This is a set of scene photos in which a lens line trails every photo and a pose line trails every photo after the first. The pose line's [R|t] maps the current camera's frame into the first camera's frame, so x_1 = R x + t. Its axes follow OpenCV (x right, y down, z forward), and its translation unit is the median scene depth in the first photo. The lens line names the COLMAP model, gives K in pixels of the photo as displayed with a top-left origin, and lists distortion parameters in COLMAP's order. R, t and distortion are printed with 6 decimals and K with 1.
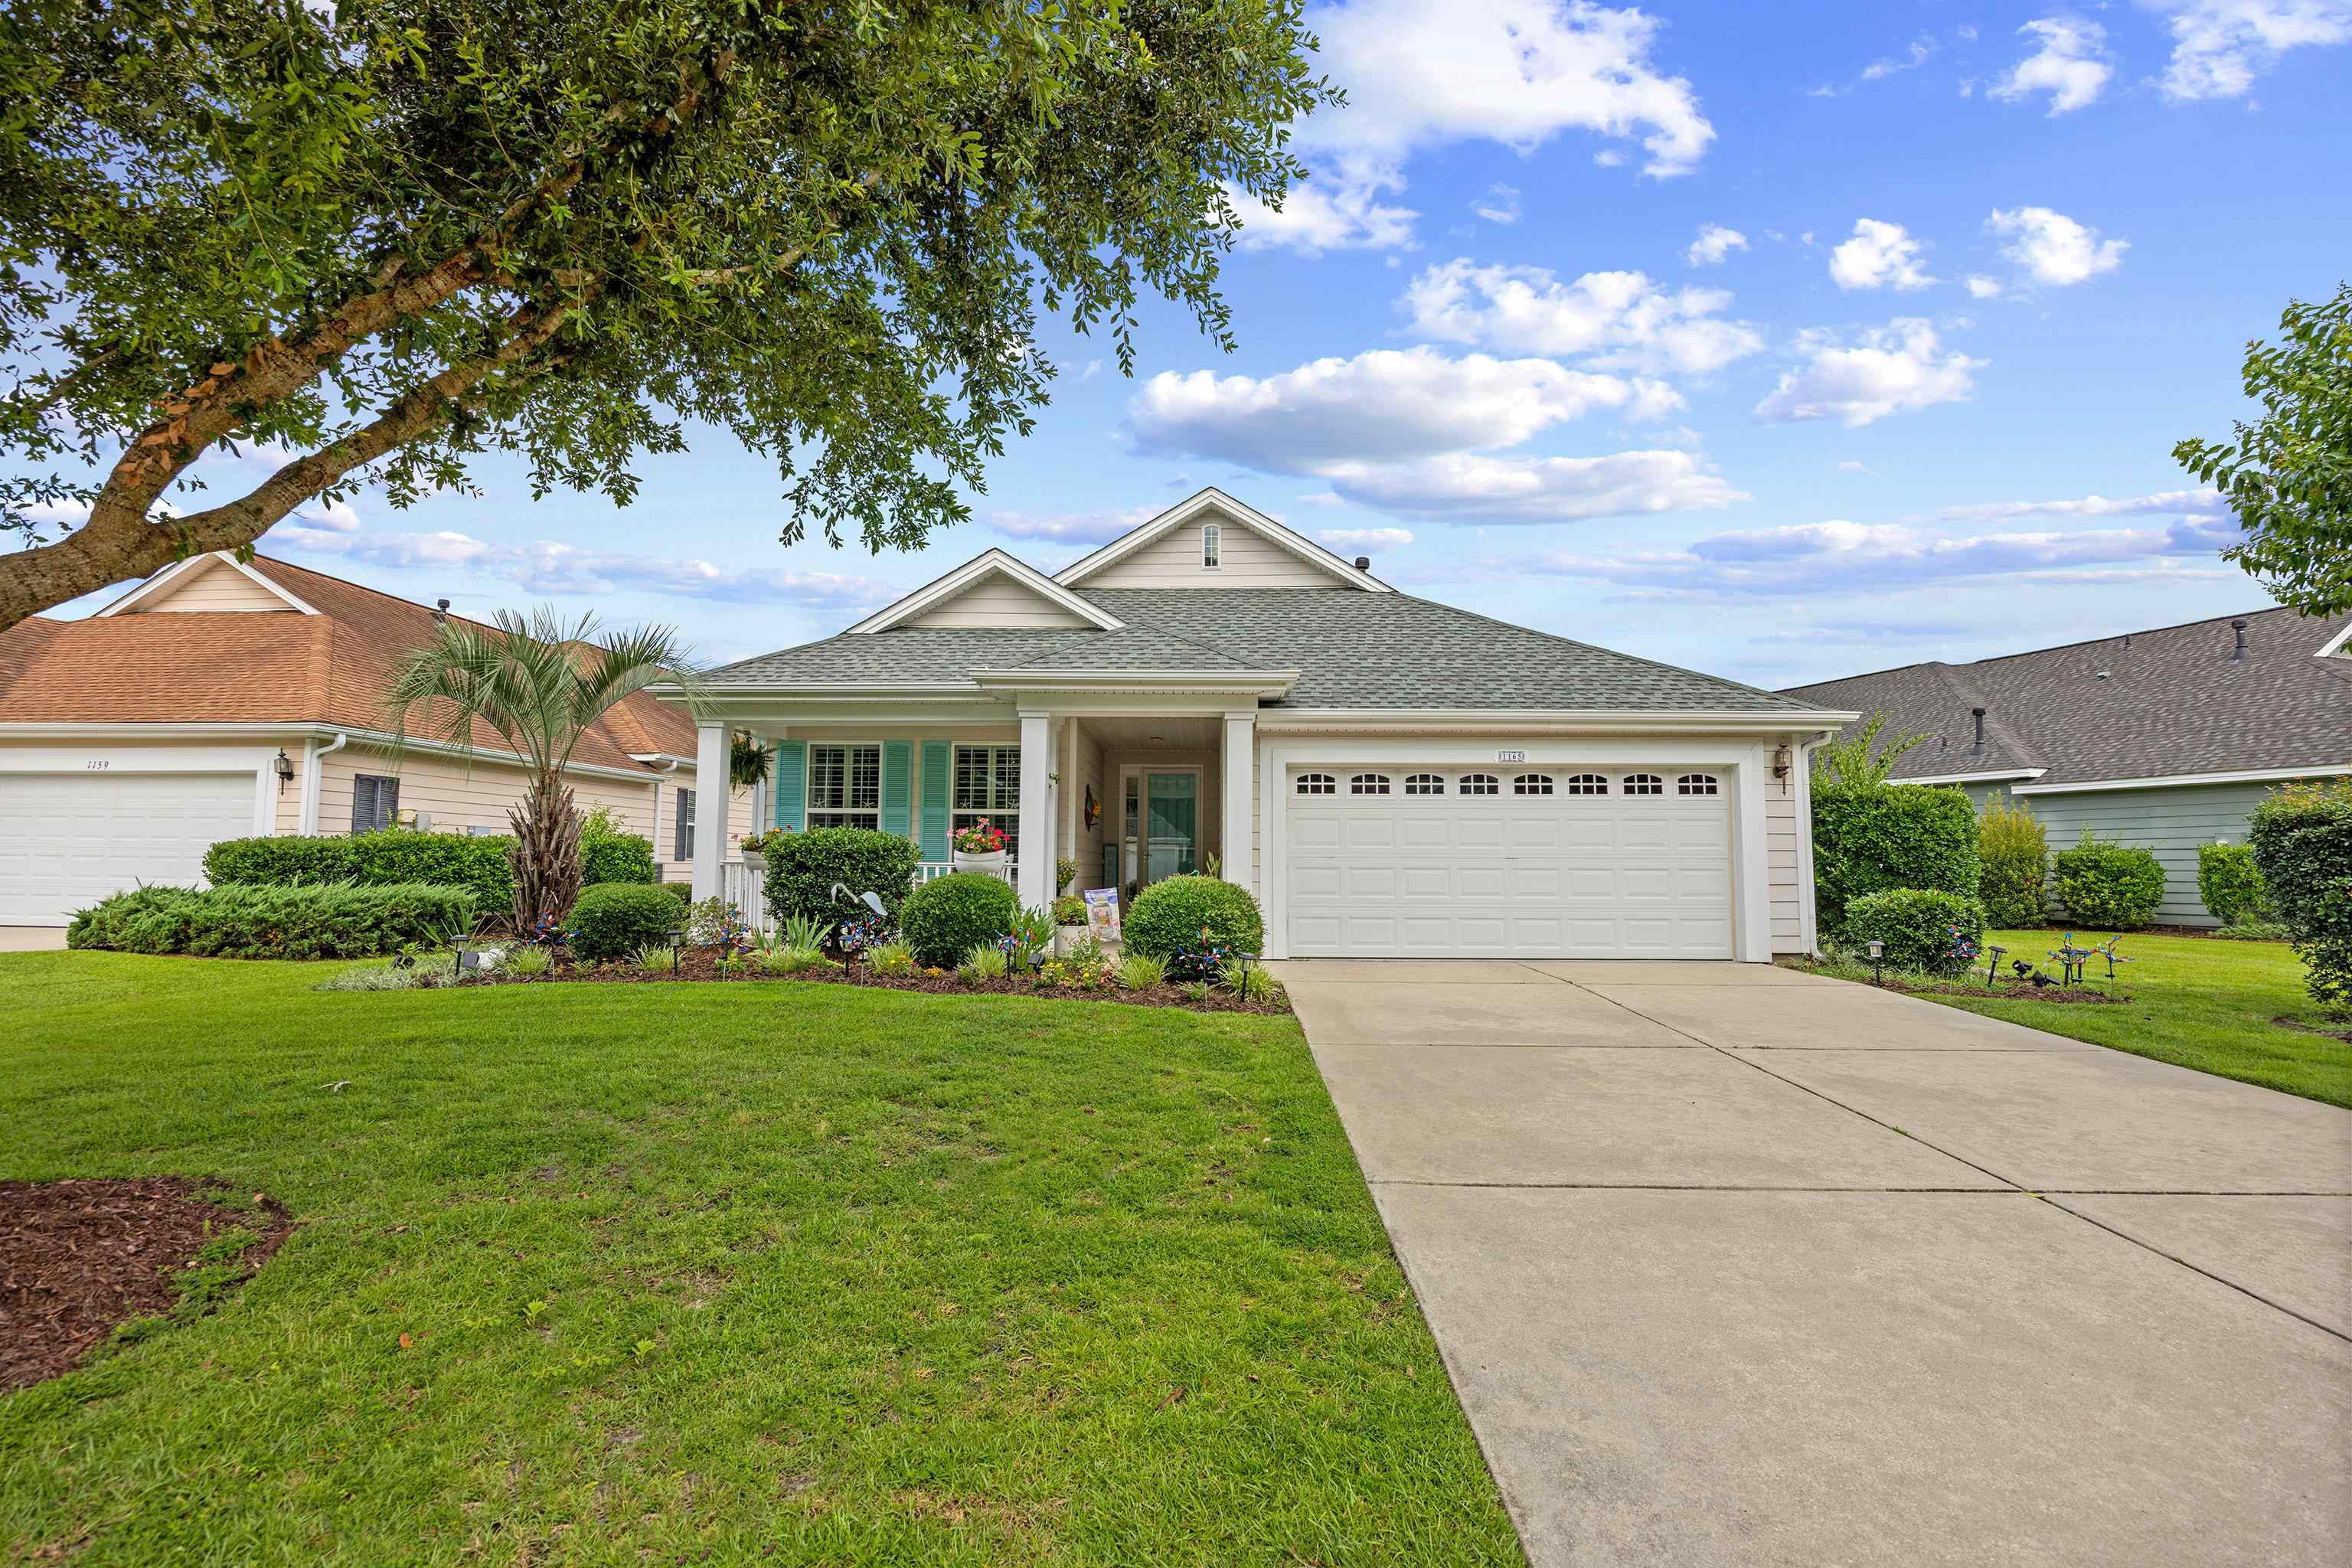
lens RADIAL K [[1096.9, 0, 1162.5], [0, 1096.9, 810.3], [0, 0, 1]] dist [-0.017761, 0.000303]
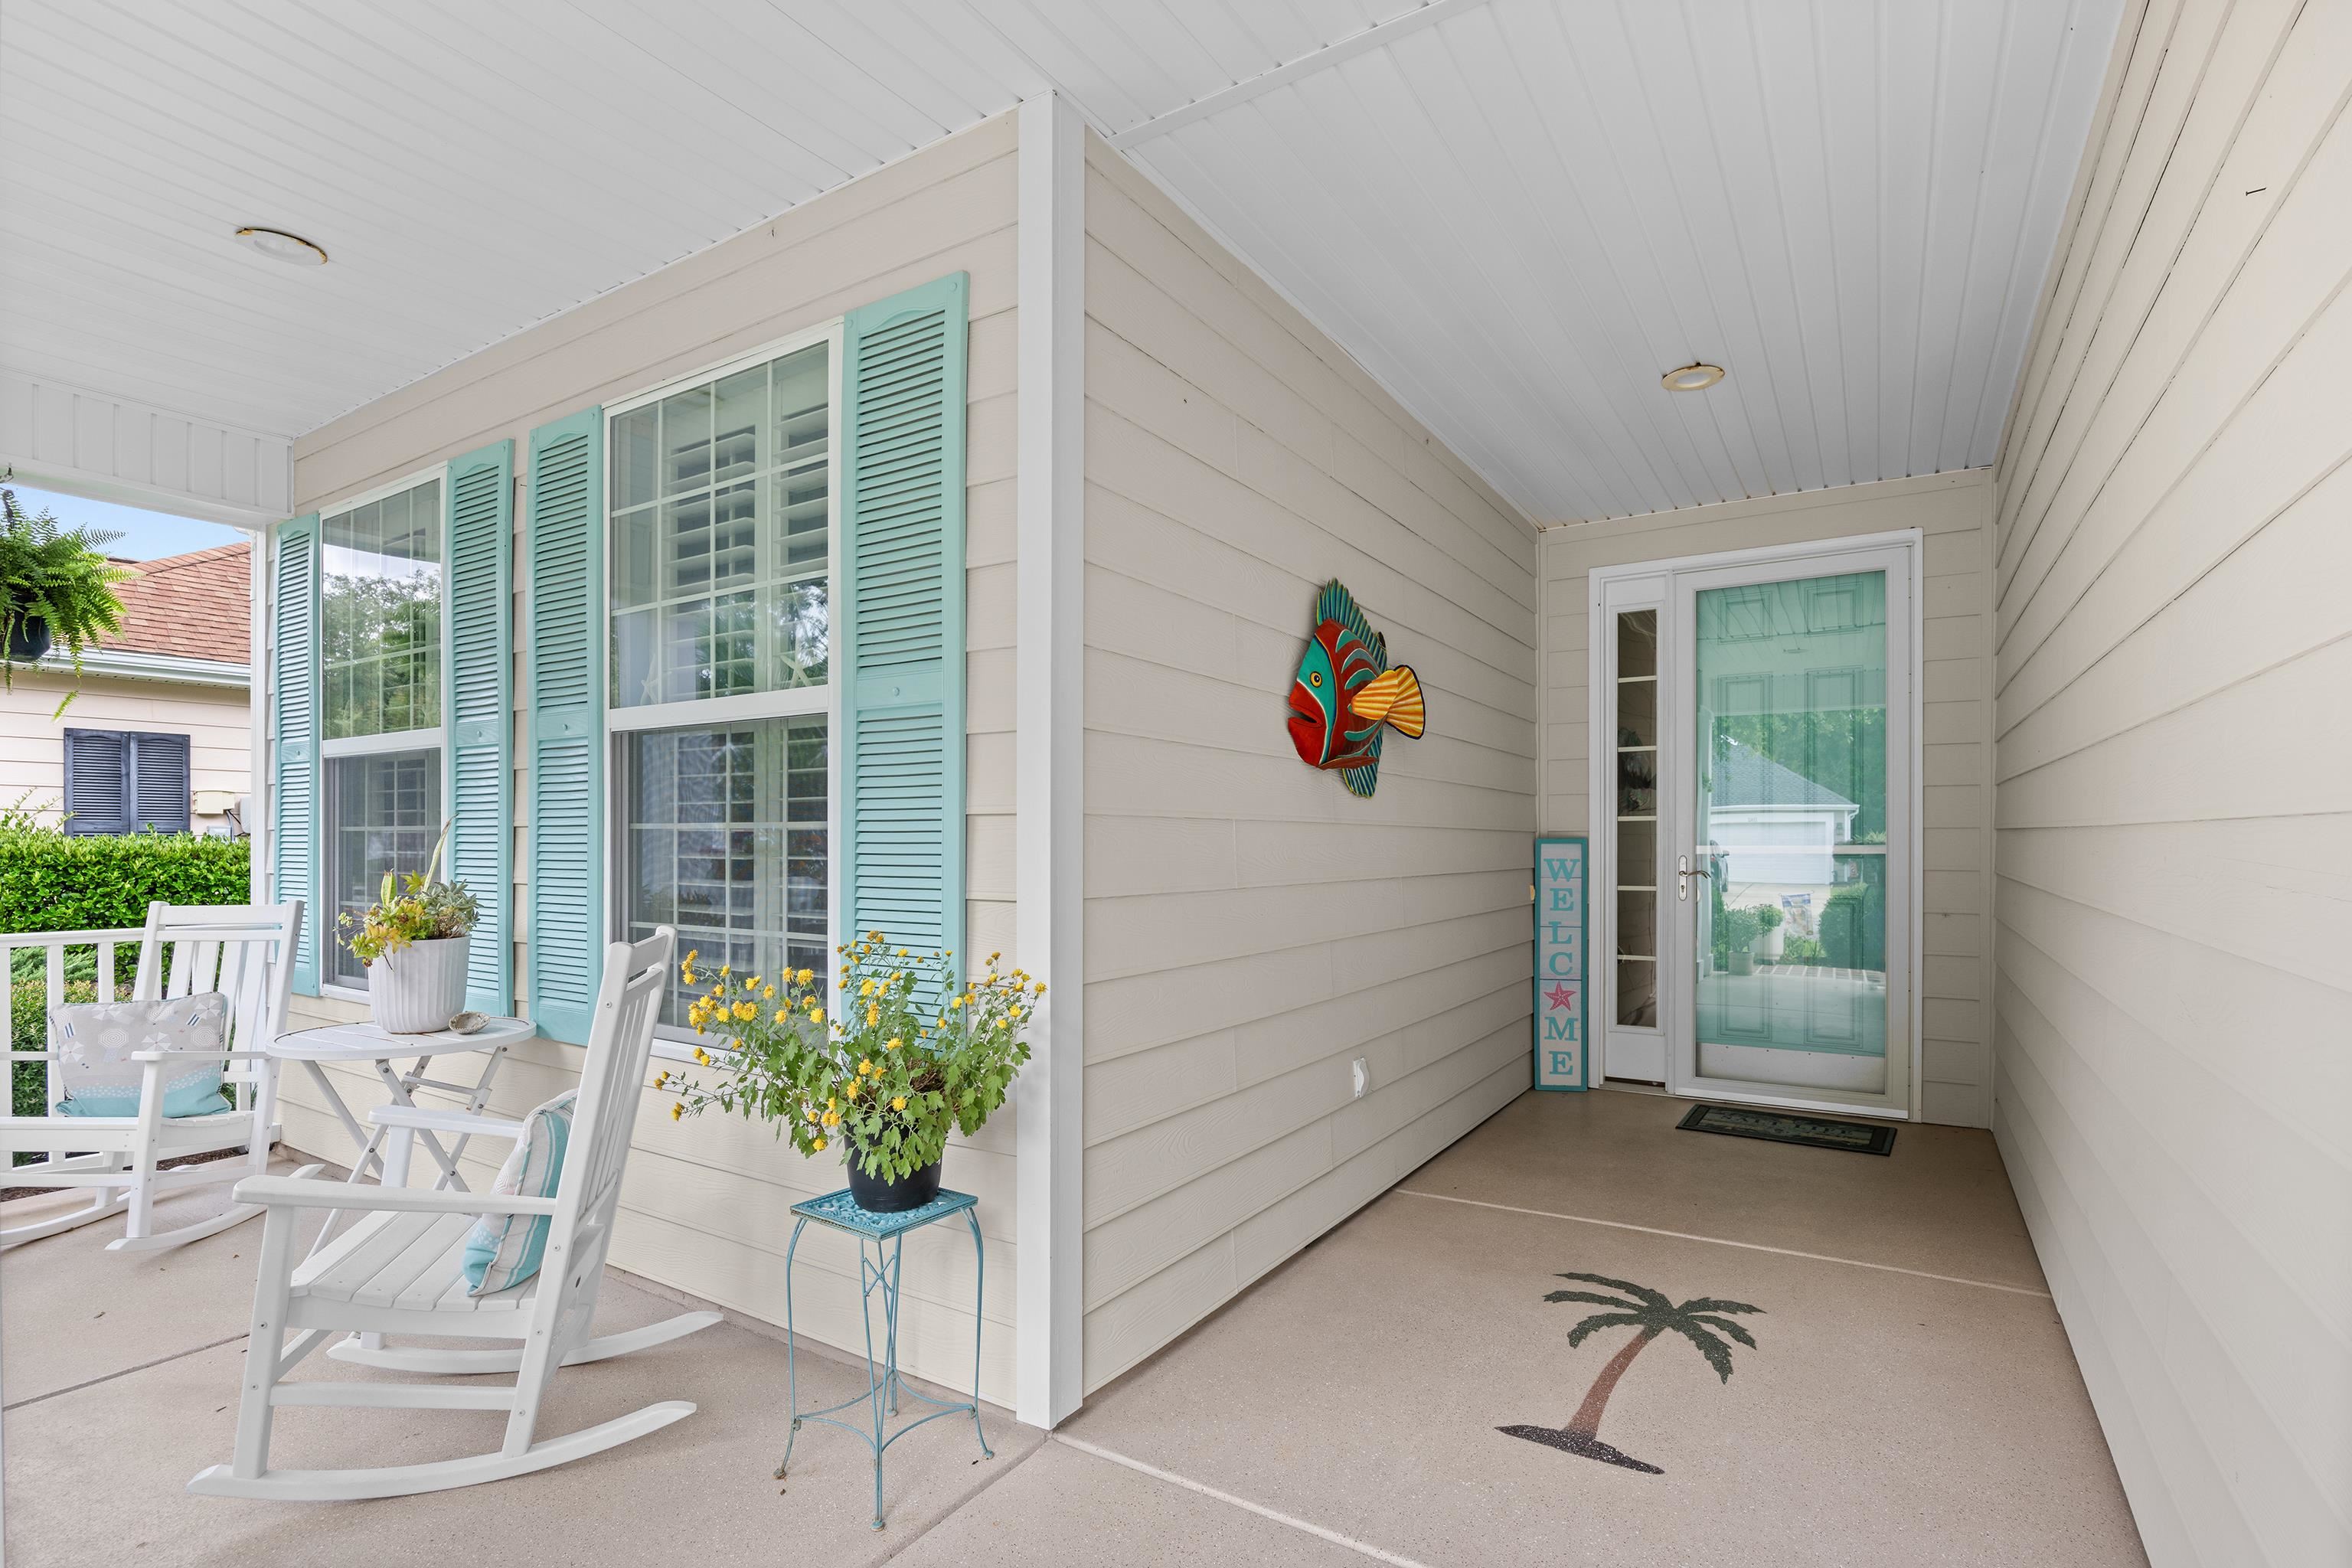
lens RADIAL K [[1106.1, 0, 1162.7], [0, 1106.1, 844.4], [0, 0, 1]] dist [-0.014035, 0.000302]
pose [[0.863608, -0.004709, -0.504141, 0.013519], [0.030315, 0.998632, 0.042601, 0.019204], [0.503251, -0.052074, 0.862570, 0.840210]]
